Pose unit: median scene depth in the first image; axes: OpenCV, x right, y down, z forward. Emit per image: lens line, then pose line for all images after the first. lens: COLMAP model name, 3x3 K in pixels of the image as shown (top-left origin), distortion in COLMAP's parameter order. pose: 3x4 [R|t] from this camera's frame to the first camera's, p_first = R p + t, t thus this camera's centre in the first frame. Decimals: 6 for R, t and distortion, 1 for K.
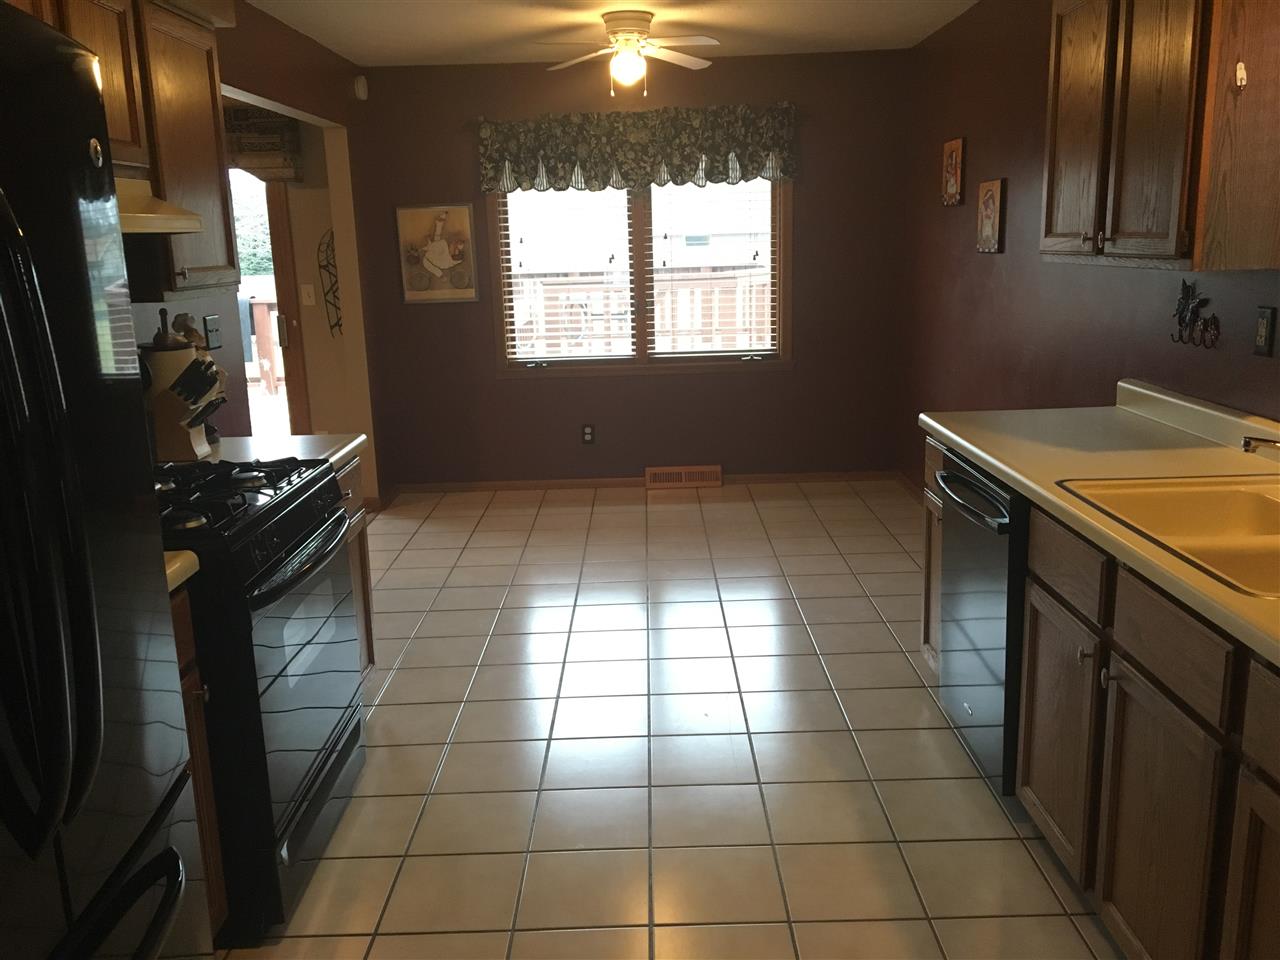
lens RADIAL K [[1073.4, 0, 639.8], [0, 1073.4, 475.4], [0, 0, 1]] dist [0.086272, -0.118612]
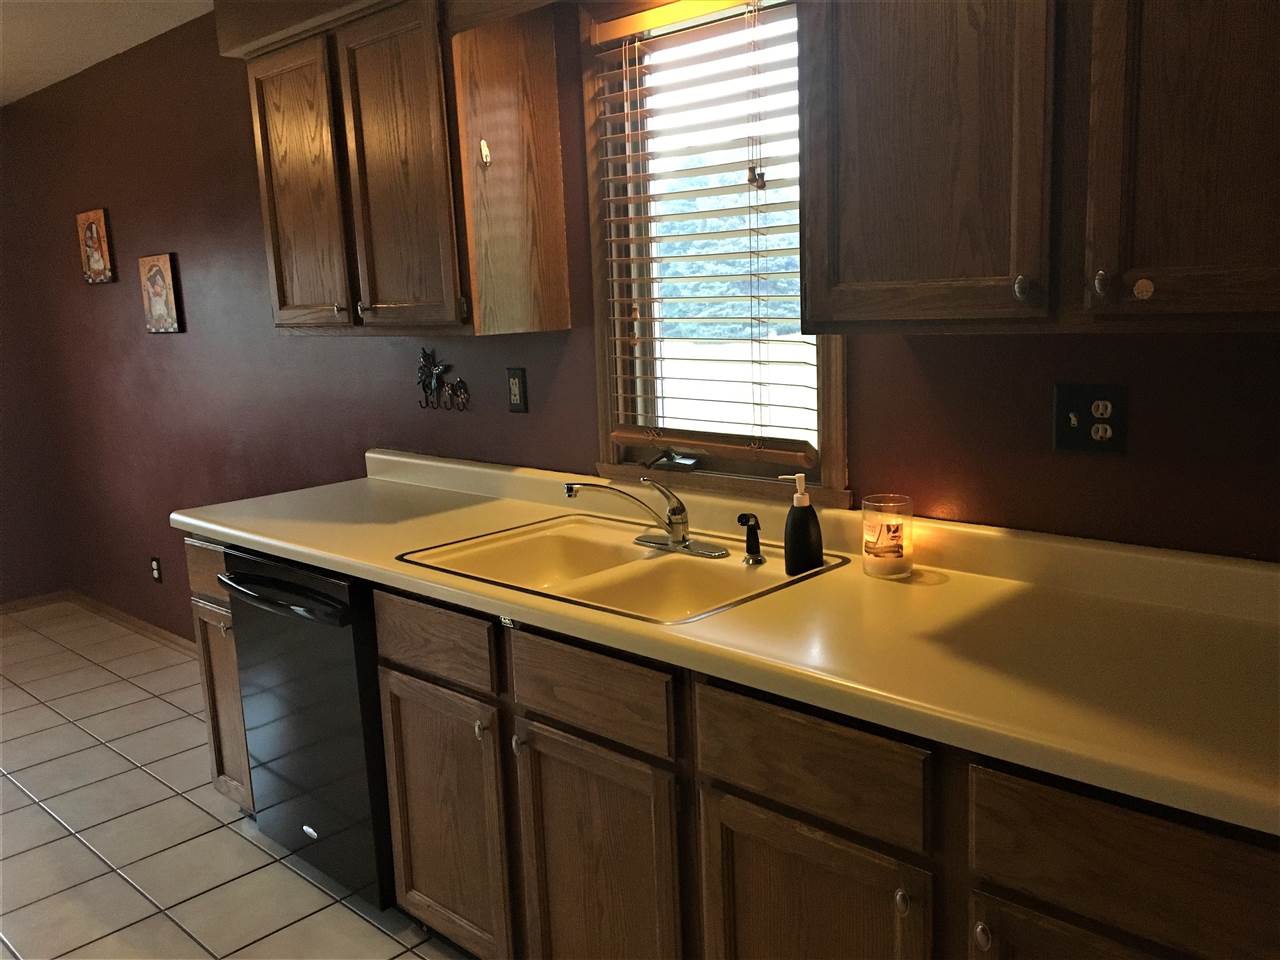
lens RADIAL K [[1073.4, 0, 639.8], [0, 1073.4, 475.4], [0, 0, 1]] dist [0.086272, -0.118612]
pose [[0.693559, -0.123009, 0.709820, -0.108572], [0.179104, 0.983820, -0.004509, -0.019310], [-0.697780, 0.130260, 0.704368, 0.152614]]
